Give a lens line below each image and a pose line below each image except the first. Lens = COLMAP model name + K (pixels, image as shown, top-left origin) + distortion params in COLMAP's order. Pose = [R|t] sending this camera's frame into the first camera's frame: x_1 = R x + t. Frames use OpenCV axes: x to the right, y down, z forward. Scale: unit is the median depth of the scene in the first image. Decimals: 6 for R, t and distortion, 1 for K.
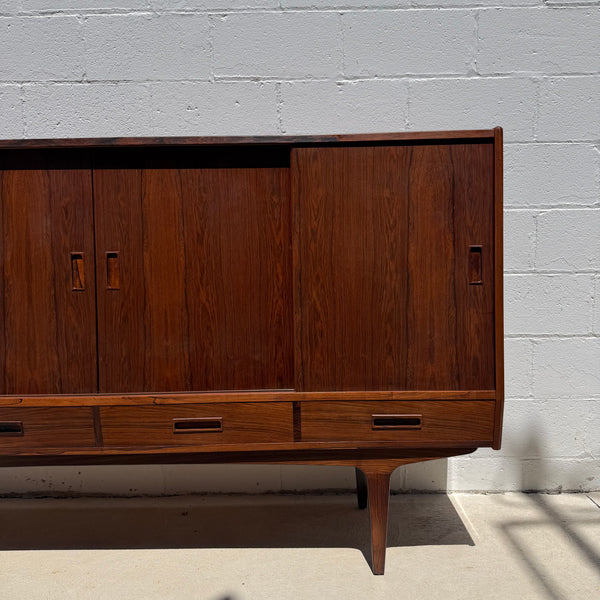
lens RADIAL K [[560.7, 0, 298.3], [0, 560.7, 296.3], [0, 0, 1]] dist [0.133748, -0.260405]
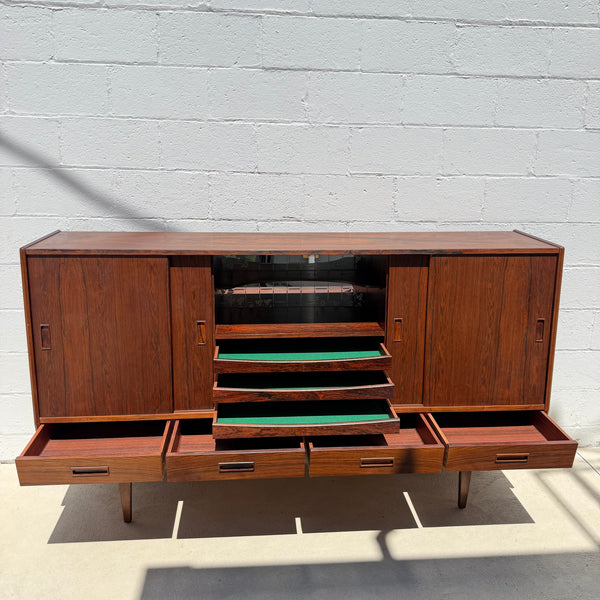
lens RADIAL K [[560.7, 0, 298.3], [0, 560.7, 296.3], [0, 0, 1]] dist [0.133748, -0.260405]
pose [[0.995481, 0.006558, 0.094737, -0.510468], [-0.021413, 0.987421, 0.156657, -0.380045], [-0.092518, -0.157978, 0.983099, -0.497394]]
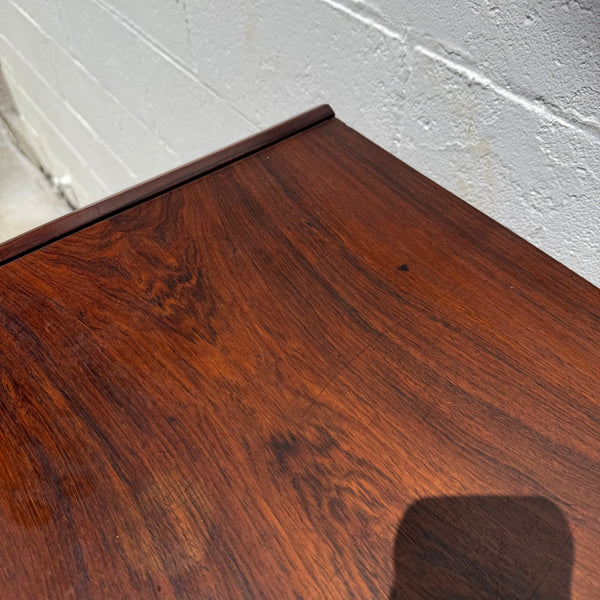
lens RADIAL K [[560.7, 0, 298.3], [0, 560.7, 296.3], [0, 0, 1]] dist [0.133748, -0.260405]
pose [[0.617959, 0.599847, -0.508243, -0.820087], [-0.078404, 0.690242, 0.719319, -0.465171], [0.782291, -0.404661, 0.473571, 1.023136]]
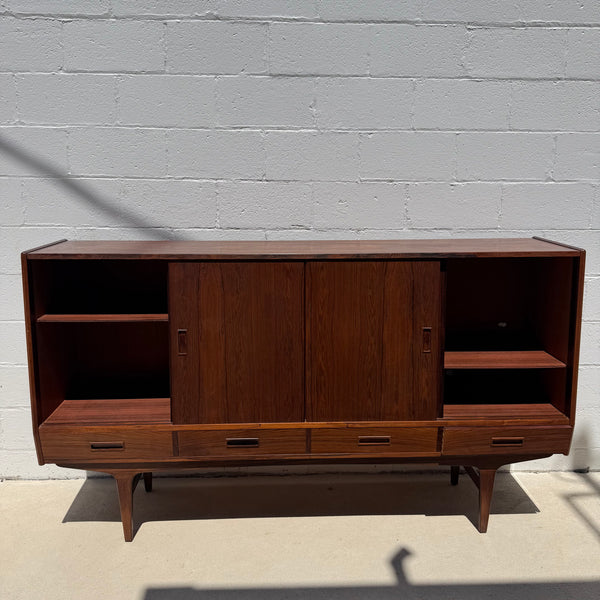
lens RADIAL K [[560.7, 0, 298.3], [0, 560.7, 296.3], [0, 0, 1]] dist [0.133748, -0.260405]
pose [[0.998823, 0.007996, 0.047841, -0.453282], [-0.012781, 0.994849, 0.100563, -0.304806], [-0.046790, -0.101056, 0.993780, -0.454193]]
